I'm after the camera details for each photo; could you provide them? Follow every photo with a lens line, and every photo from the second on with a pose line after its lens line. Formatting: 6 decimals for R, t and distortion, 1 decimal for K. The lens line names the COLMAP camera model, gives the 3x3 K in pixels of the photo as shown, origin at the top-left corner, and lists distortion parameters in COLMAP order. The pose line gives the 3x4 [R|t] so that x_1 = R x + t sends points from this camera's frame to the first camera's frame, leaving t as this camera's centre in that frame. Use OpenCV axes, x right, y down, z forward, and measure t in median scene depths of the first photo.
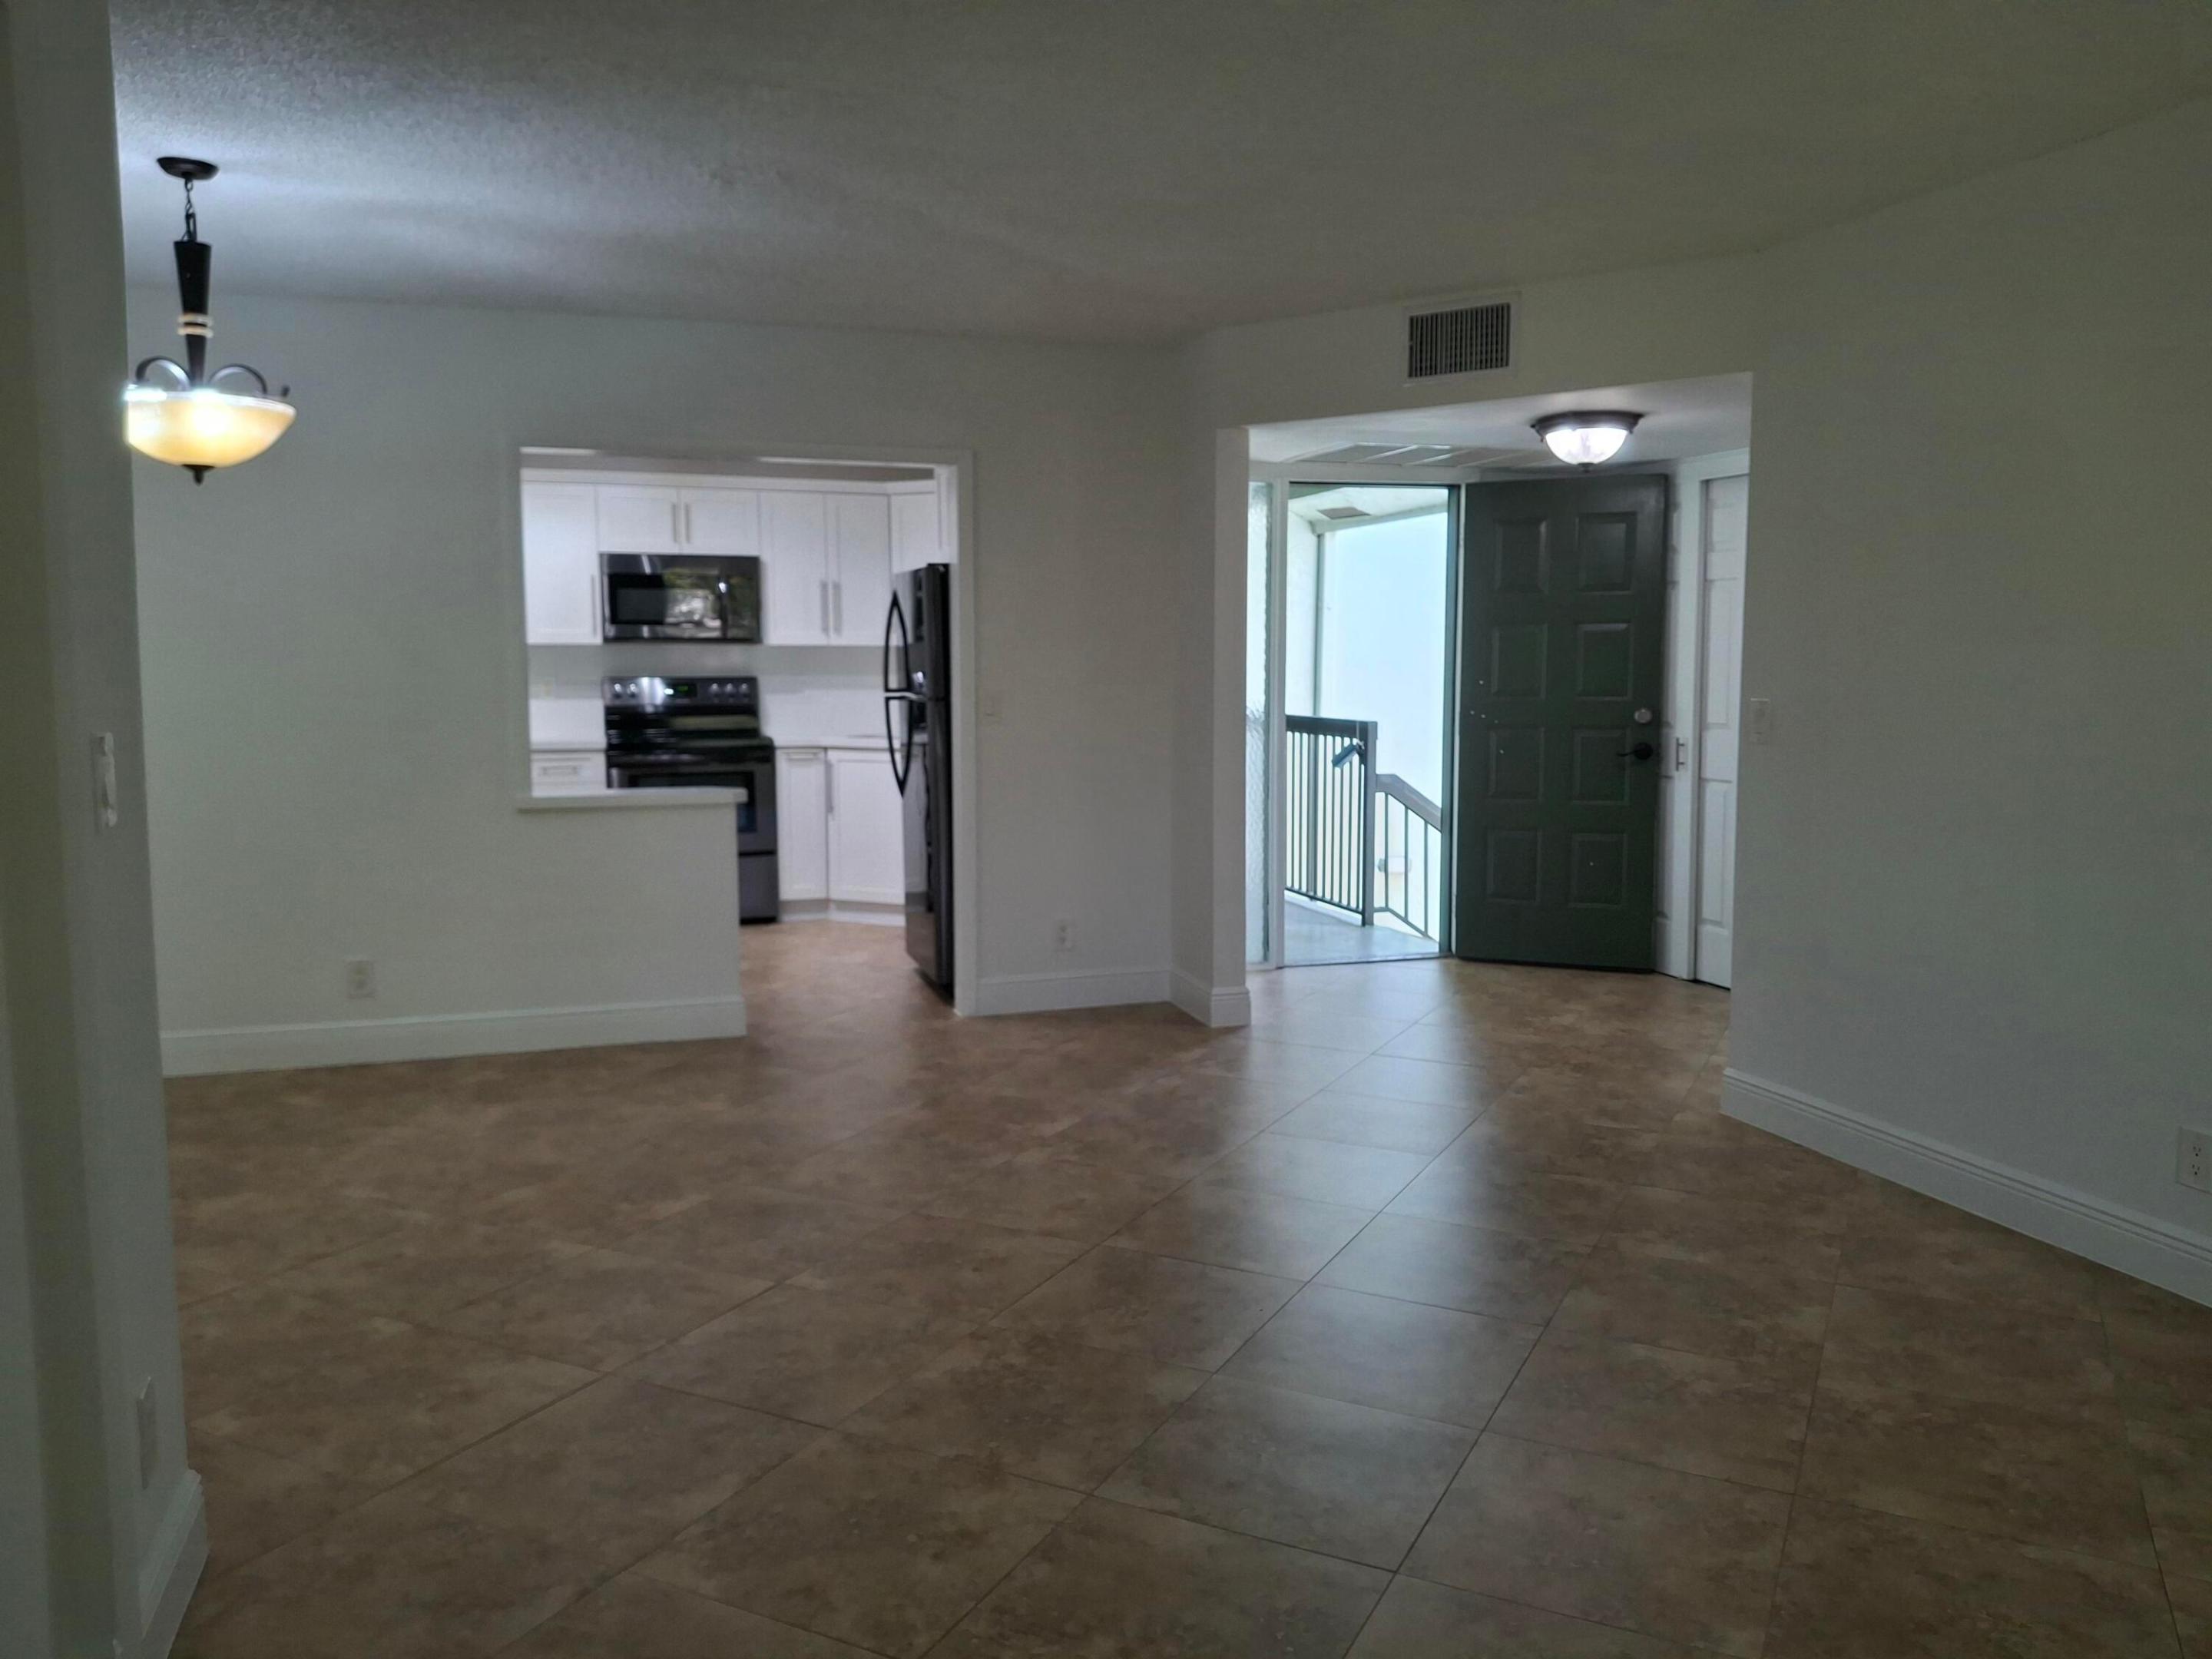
lens RADIAL K [[1641.6, 0, 1118.4], [0, 1641.6, 828.9], [0, 0, 1]] dist [0.105099, -0.200741]
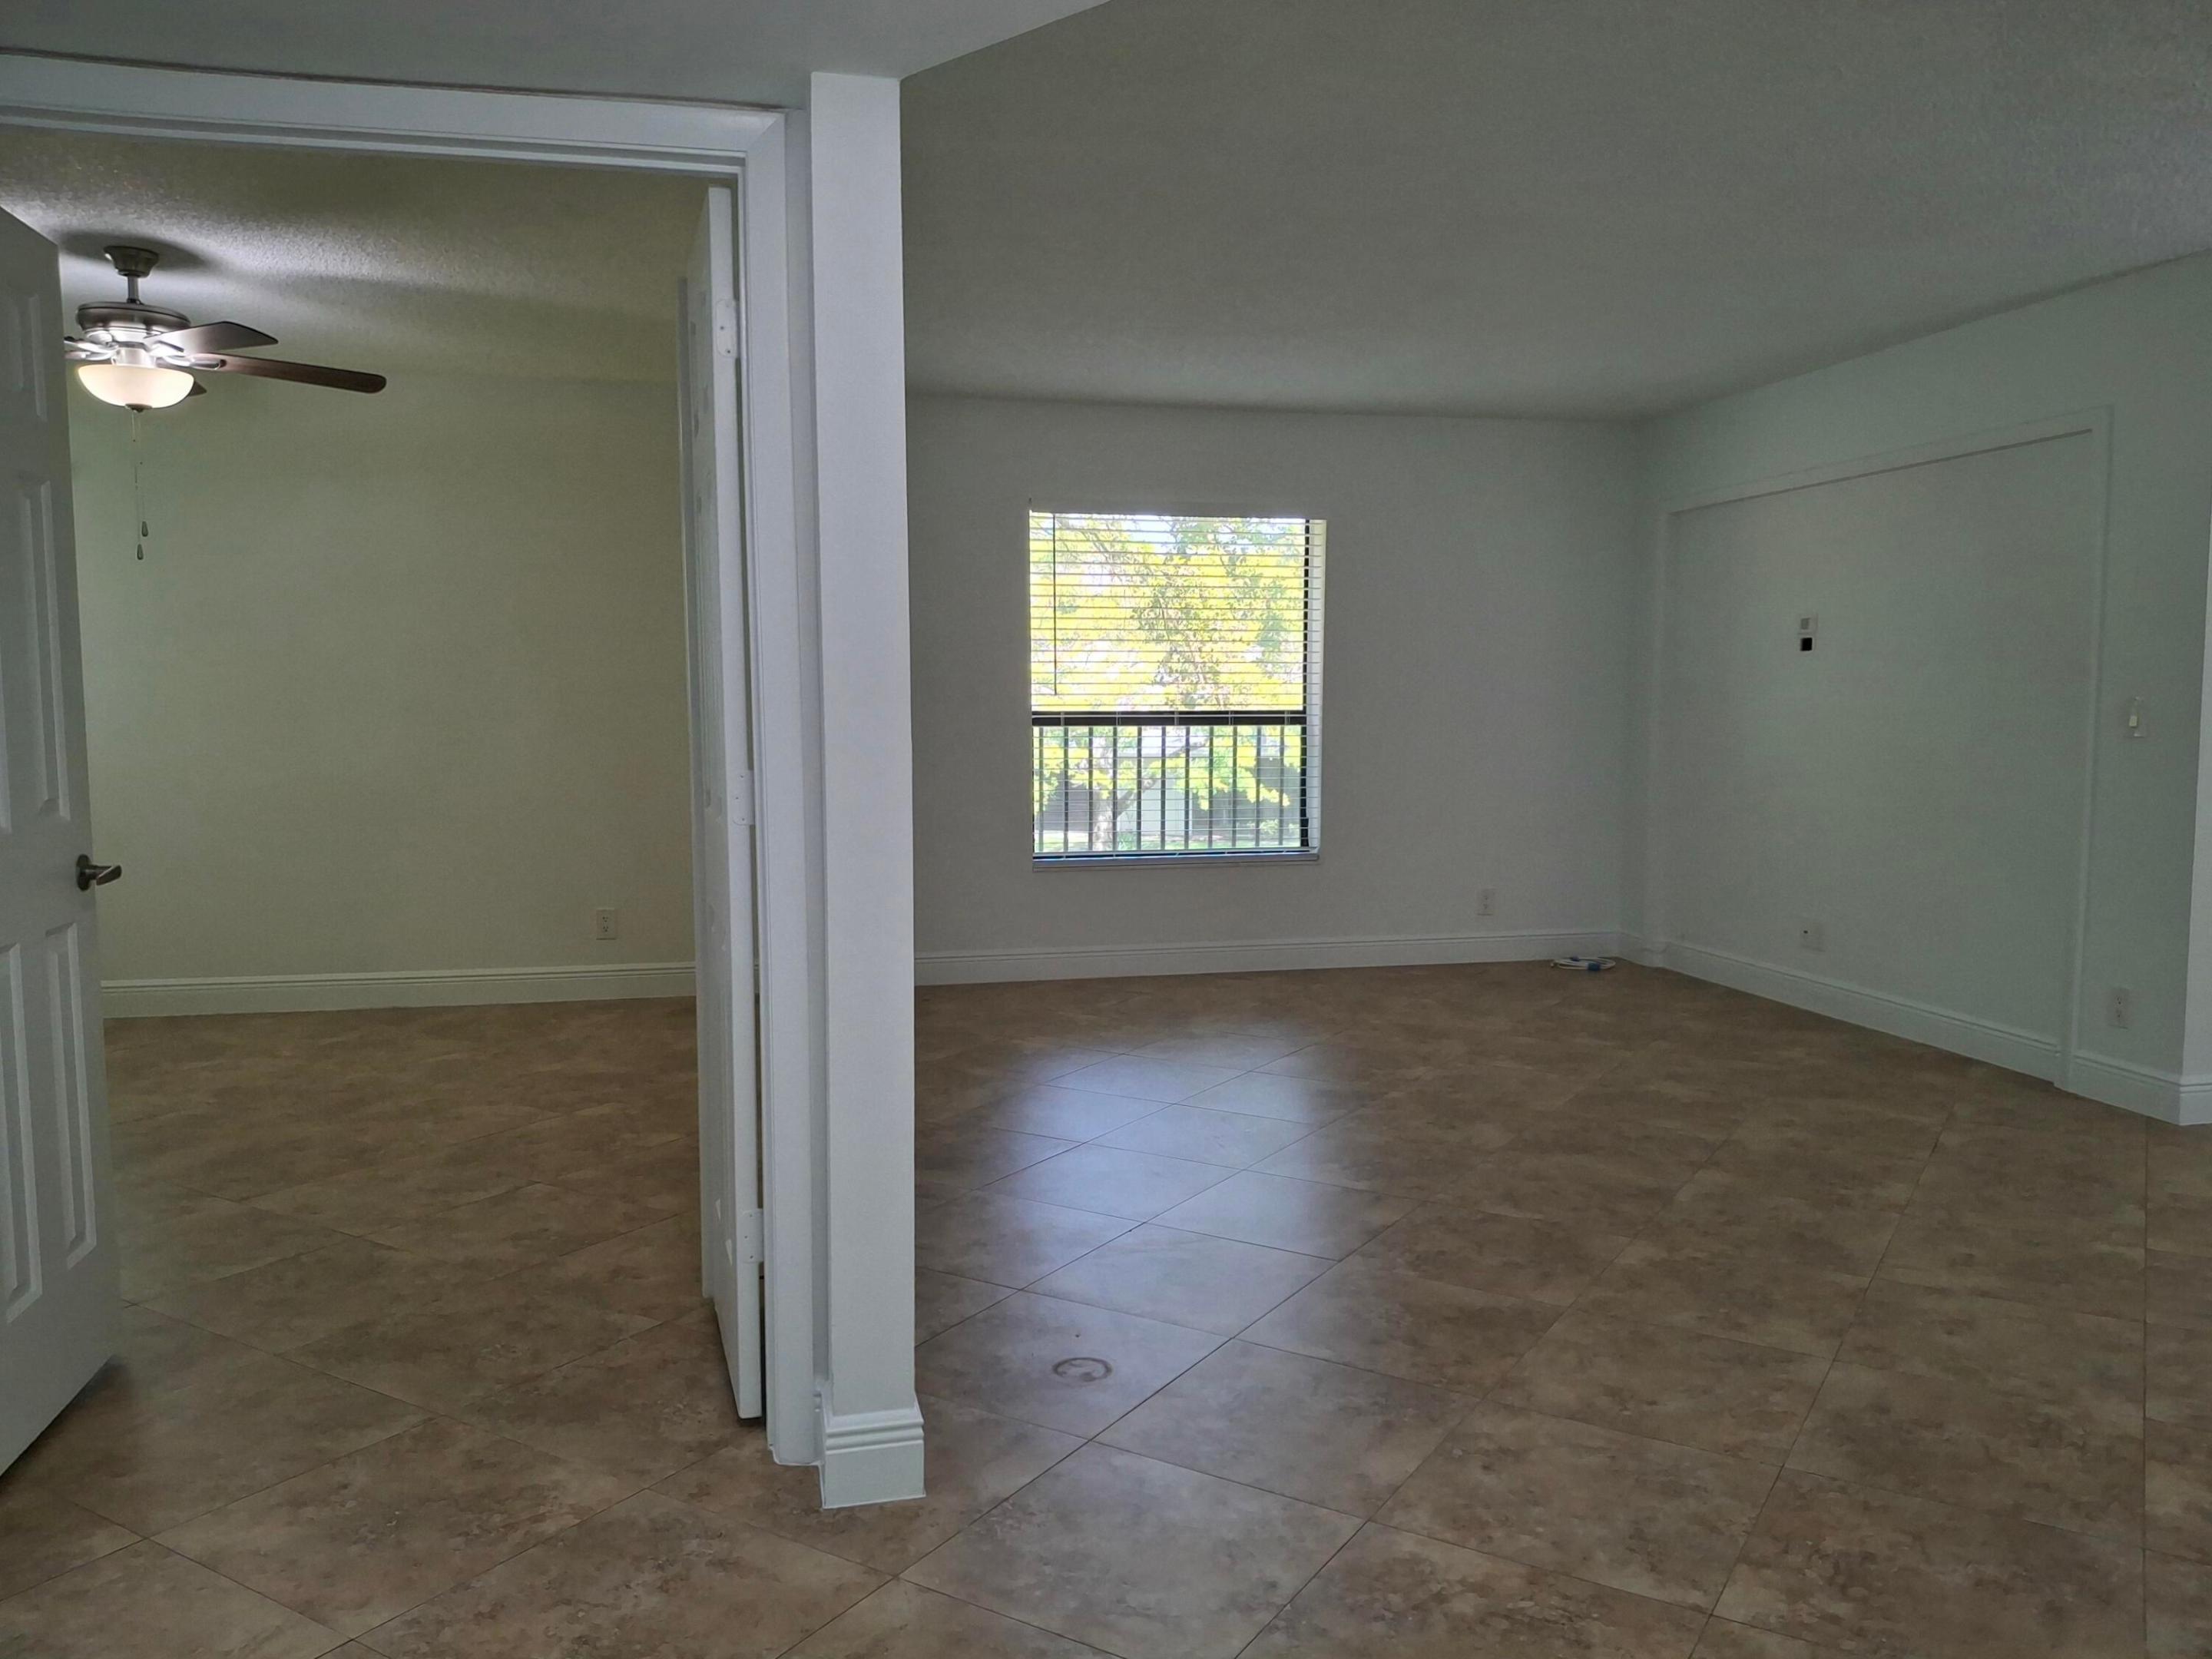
lens RADIAL K [[1621.7, 0, 1107.9], [0, 1621.7, 867.2], [0, 0, 1]] dist [-0.003370, -0.037755]
pose [[-0.994447, -0.007041, 0.104998, 0.290380], [0.014829, 0.978426, 0.206067, -0.153102], [-0.104184, 0.206479, -0.972888, 1.690353]]
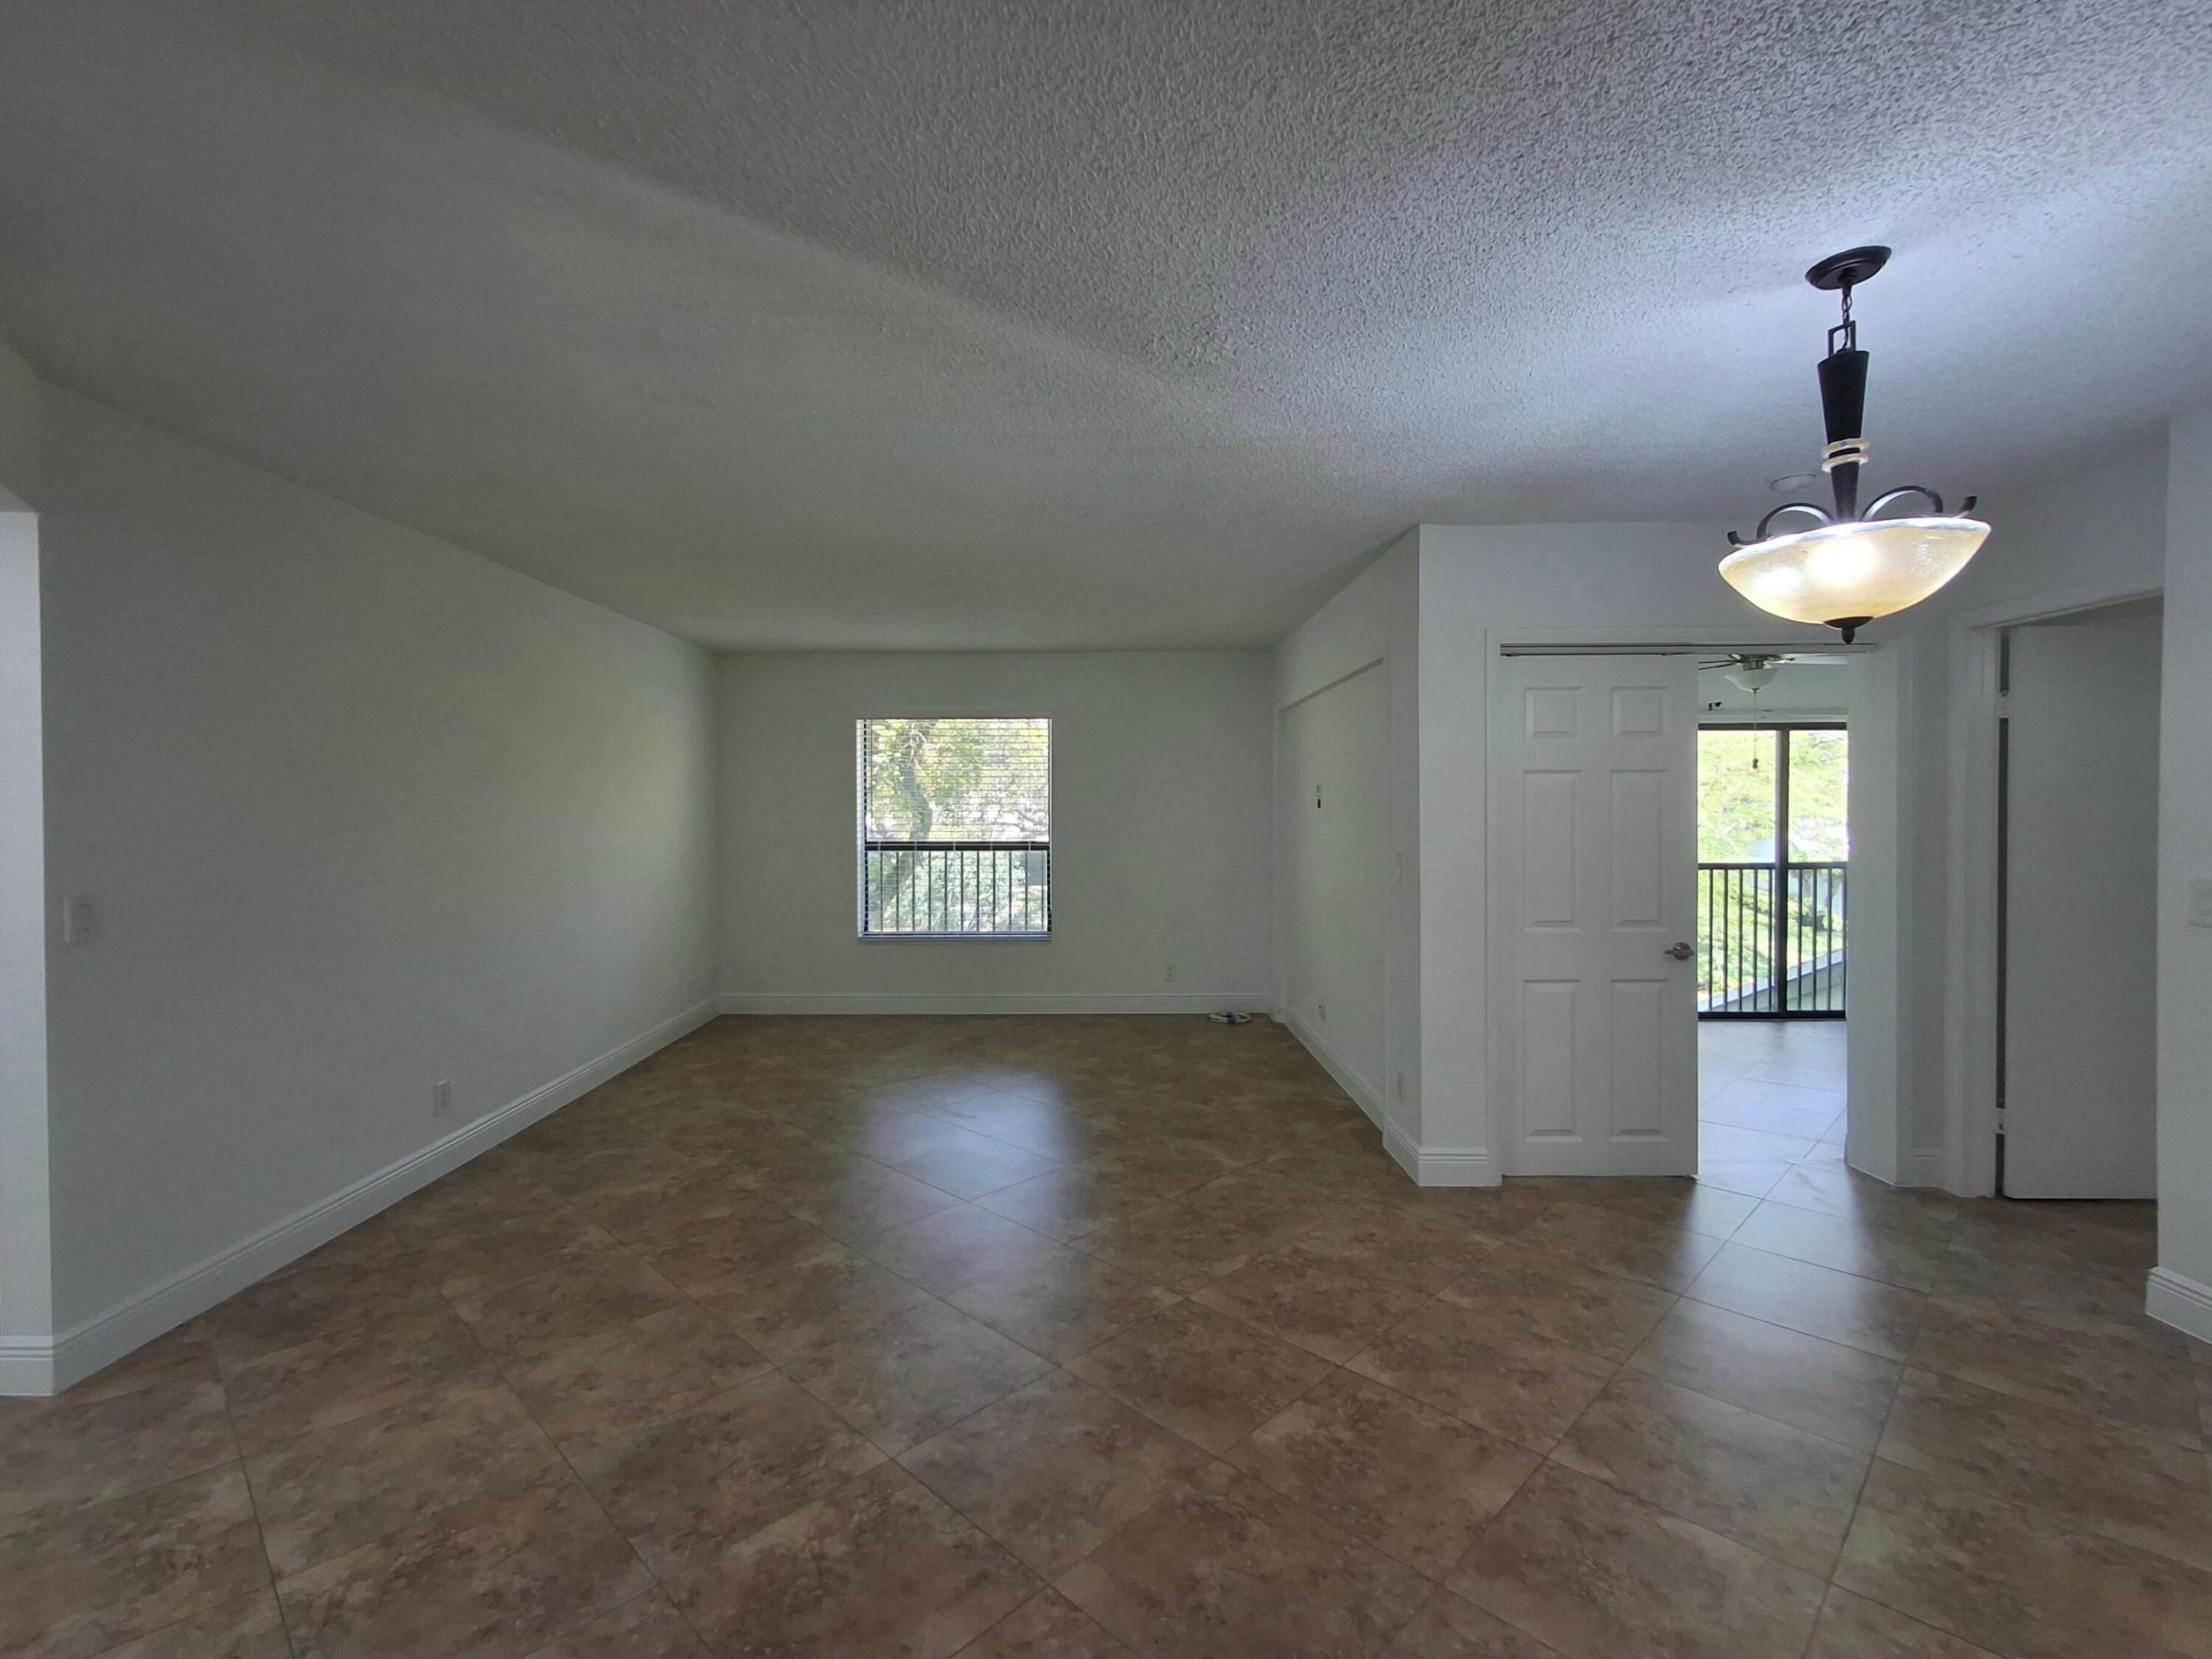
lens RADIAL K [[1009.6, 0, 1081.1], [0, 1009.6, 817.1], [0, 0, 1]] dist [0.000006, -0.000559]
pose [[-0.947399, -0.000821, 0.320053, -0.325086], [0.036605, 0.993157, 0.110904, -0.176519], [-0.317954, 0.116786, -0.940886, 1.478330]]
